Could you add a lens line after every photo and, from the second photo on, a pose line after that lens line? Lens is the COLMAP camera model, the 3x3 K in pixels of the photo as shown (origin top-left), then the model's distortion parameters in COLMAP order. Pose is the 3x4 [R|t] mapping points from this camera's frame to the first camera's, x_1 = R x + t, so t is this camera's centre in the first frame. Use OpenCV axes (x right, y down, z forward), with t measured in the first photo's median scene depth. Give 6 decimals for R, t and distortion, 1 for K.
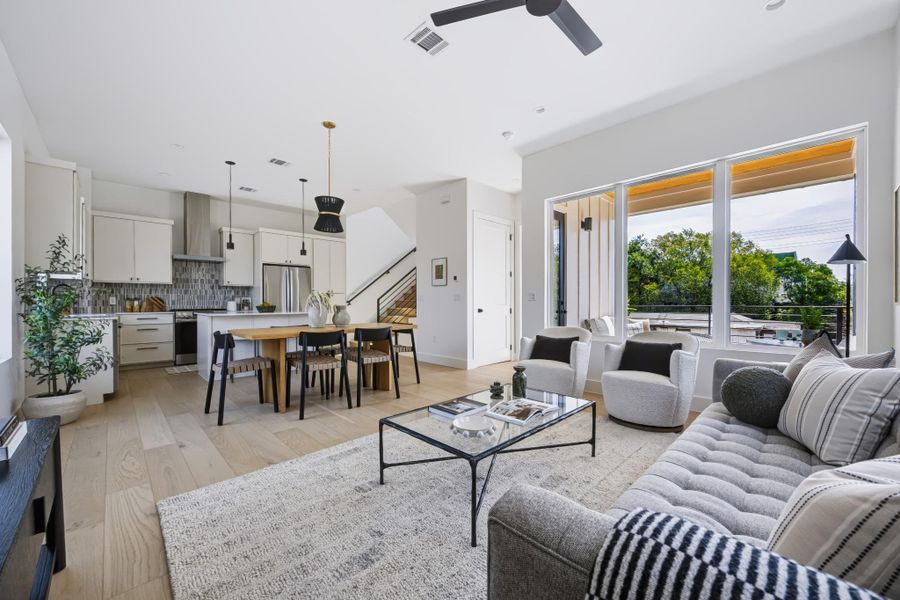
lens RADIAL K [[352.1, 0, 442.3], [0, 352.1, 299.0], [0, 0, 1]] dist [-0.001629, -0.000082]
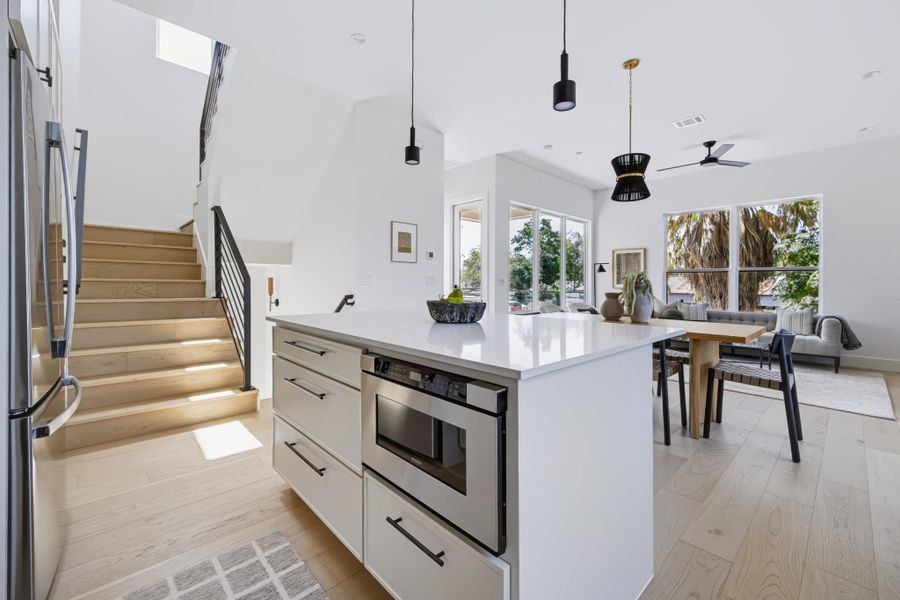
lens RADIAL K [[372.9, 0, 471.7], [0, 372.9, 283.7], [0, 0, 1]] dist [0.001098, -0.000094]
pose [[-0.021962, 0.004546, 0.999748, -0.786551], [-0.013524, 0.999897, -0.004844, 0.005337], [-0.999667, -0.013627, -0.021898, 0.945083]]
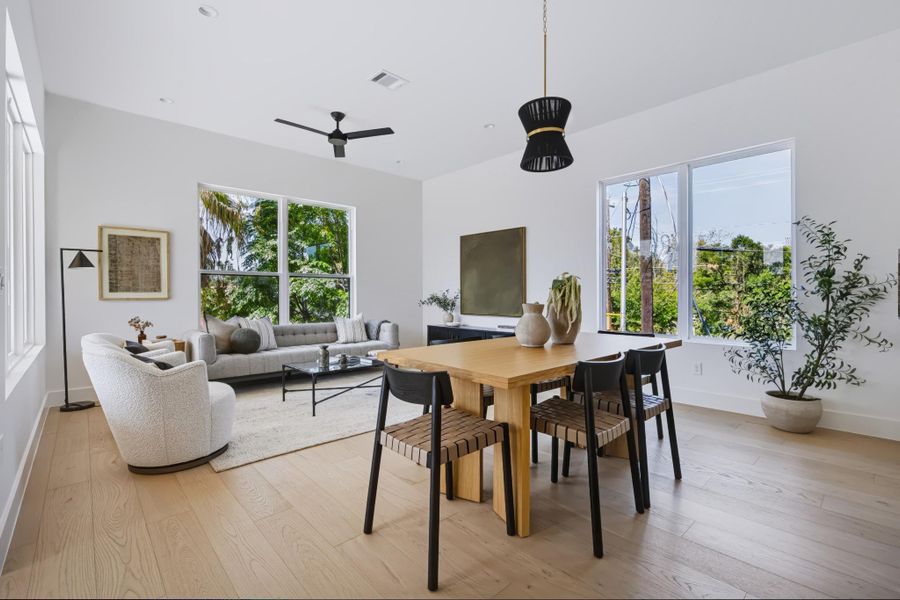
lens RADIAL K [[404.1, 0, 435.4], [0, 404.1, 293.1], [0, 0, 1]] dist [-0.008223, 0.001027]
pose [[-0.999715, 0.003431, 0.023635, -0.109075], [0.003186, 0.999941, -0.010399, 0.005098], [-0.023669, -0.010320, -0.999667, 1.133595]]
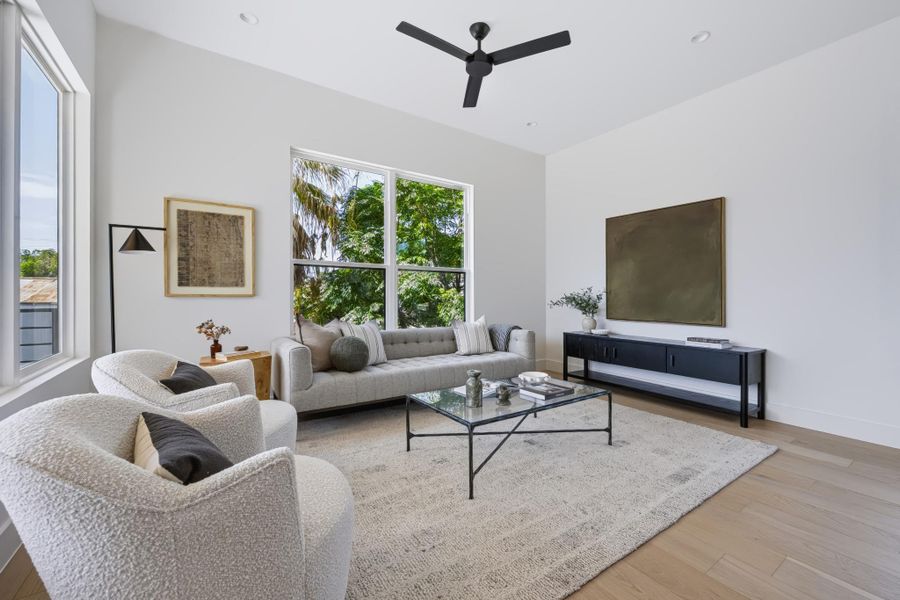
lens RADIAL K [[359.7, 0, 440.0], [0, 359.7, 295.0], [0, 0, 1]] dist [0.001235, -0.000597]
pose [[-0.984882, -0.002365, 0.173211, 0.067490], [-0.003699, 0.999966, -0.007377, 0.007980], [-0.173188, -0.007906, -0.984857, 0.834250]]
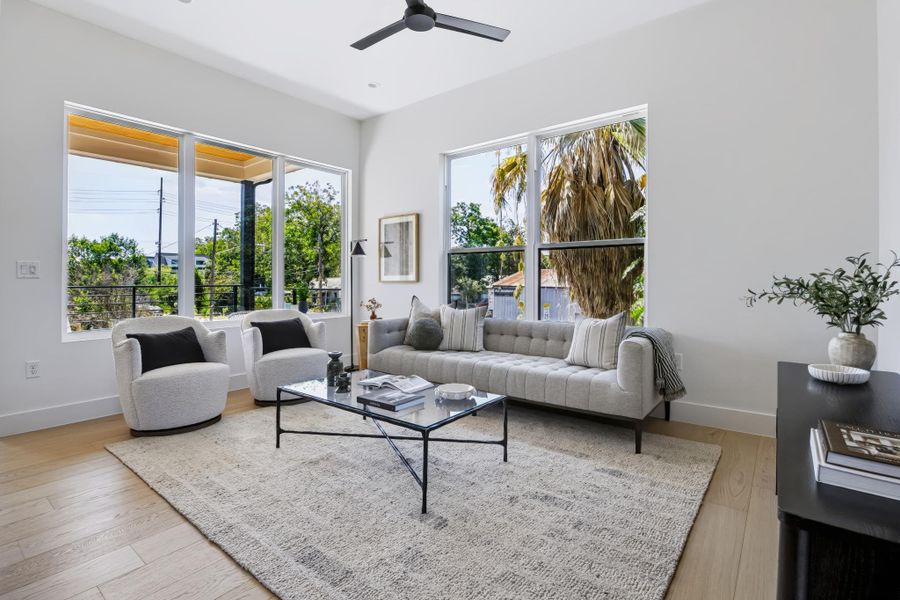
lens RADIAL K [[423.6, 0, 476.2], [0, 423.6, 282.4], [0, 0, 1]] dist [-0.013563, 0.005366]
pose [[-0.180294, -0.001653, 0.983611, -0.396560], [-0.002695, 0.999996, 0.001186, 0.006899], [-0.983609, -0.002437, -0.180298, 0.380156]]
